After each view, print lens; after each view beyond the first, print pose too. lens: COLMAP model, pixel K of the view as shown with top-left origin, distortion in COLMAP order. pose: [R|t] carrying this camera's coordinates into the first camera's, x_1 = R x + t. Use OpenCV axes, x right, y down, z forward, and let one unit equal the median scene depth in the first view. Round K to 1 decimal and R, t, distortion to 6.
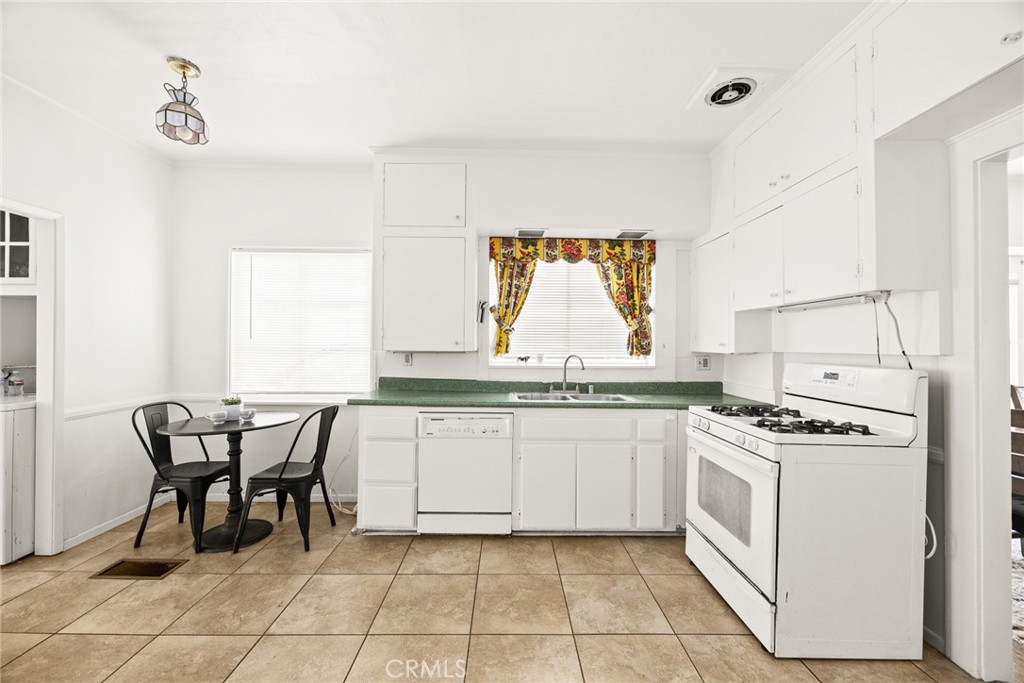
lens RADIAL K [[392.0, 0, 512.8], [0, 392.0, 343.0], [0, 0, 1]] dist [-0.001463, -0.000019]
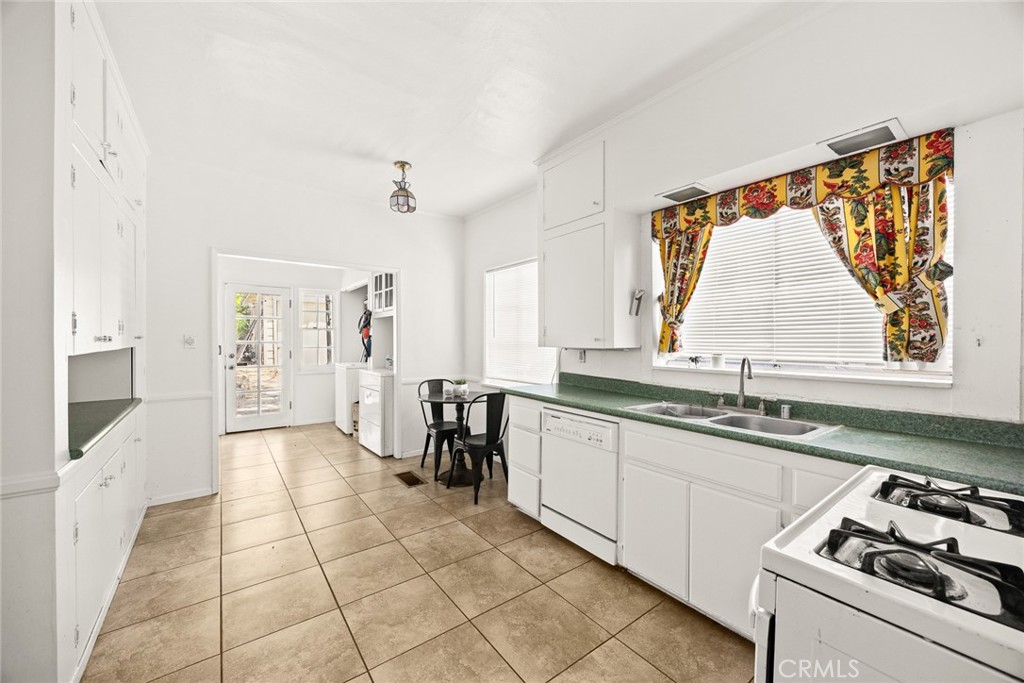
lens RADIAL K [[392.0, 0, 512.8], [0, 392.0, 343.0], [0, 0, 1]] dist [-0.001463, -0.000019]
pose [[0.590820, 0.000068, -0.806804, 0.440725], [0.005230, 0.999979, 0.003914, 0.003018], [0.806787, -0.006532, 0.590807, 0.267782]]
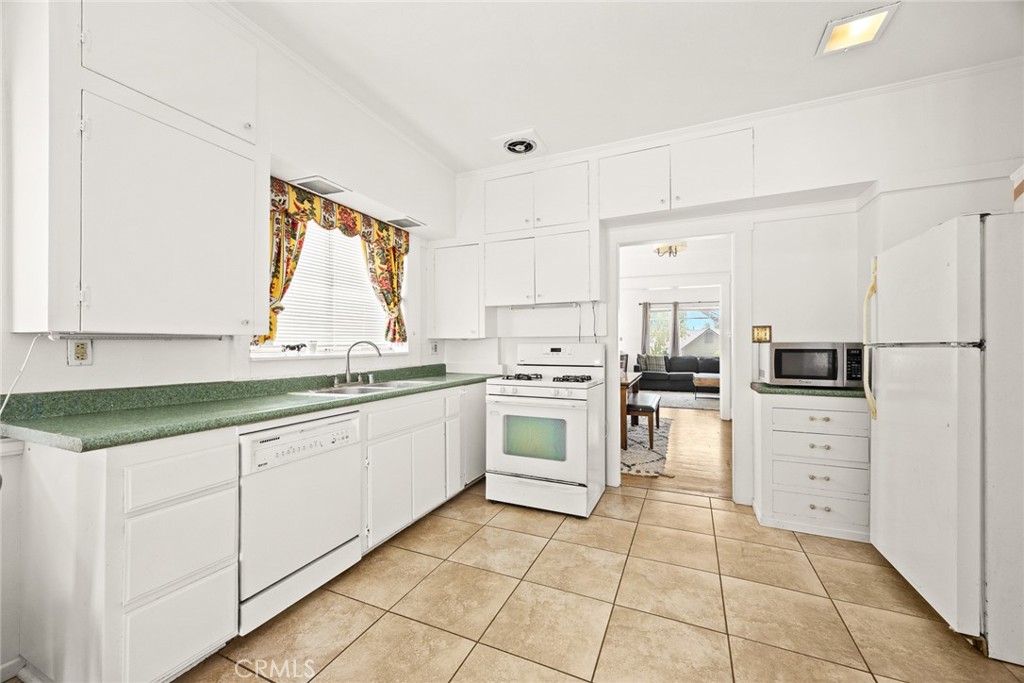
lens RADIAL K [[396.0, 0, 512.6], [0, 396.0, 343.5], [0, 0, 1]] dist [0.001720, 0.000442]
pose [[0.420121, -0.009424, 0.907419, -0.495831], [0.002056, 0.999953, 0.009434, 0.026603], [-0.907466, -0.002098, 0.420121, 0.301015]]
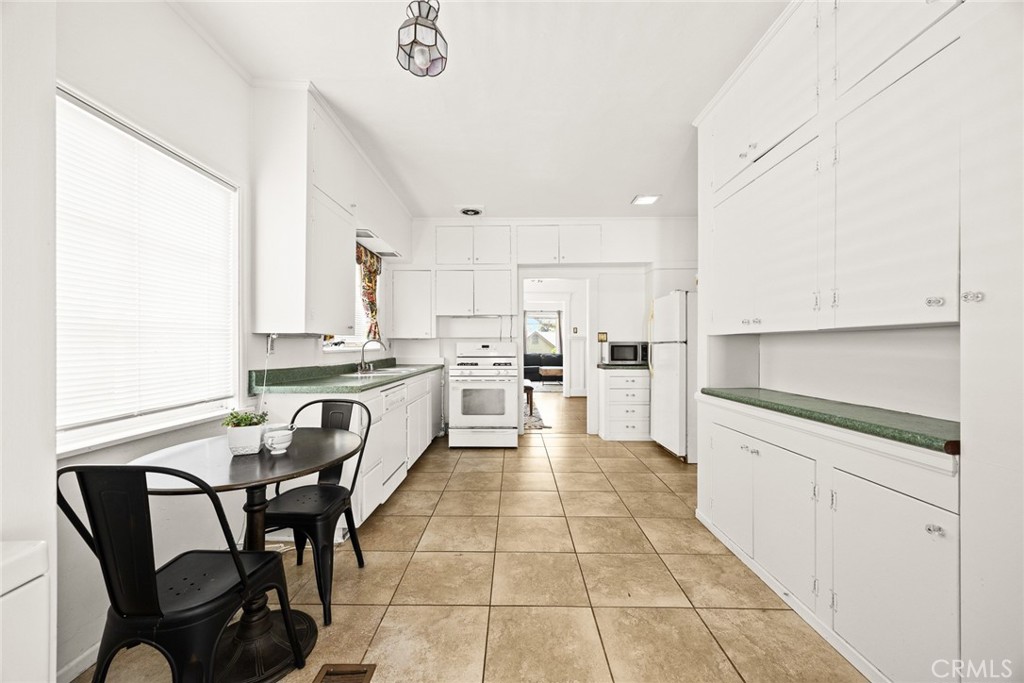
lens RADIAL K [[392.0, 0, 512.8], [0, 392.0, 343.0], [0, 0, 1]] dist [-0.001463, -0.000019]
pose [[0.017947, -0.005810, 0.999822, -1.050752], [-0.003508, 0.999977, 0.005874, 0.030668], [-0.999833, -0.003612, 0.017926, 0.506079]]
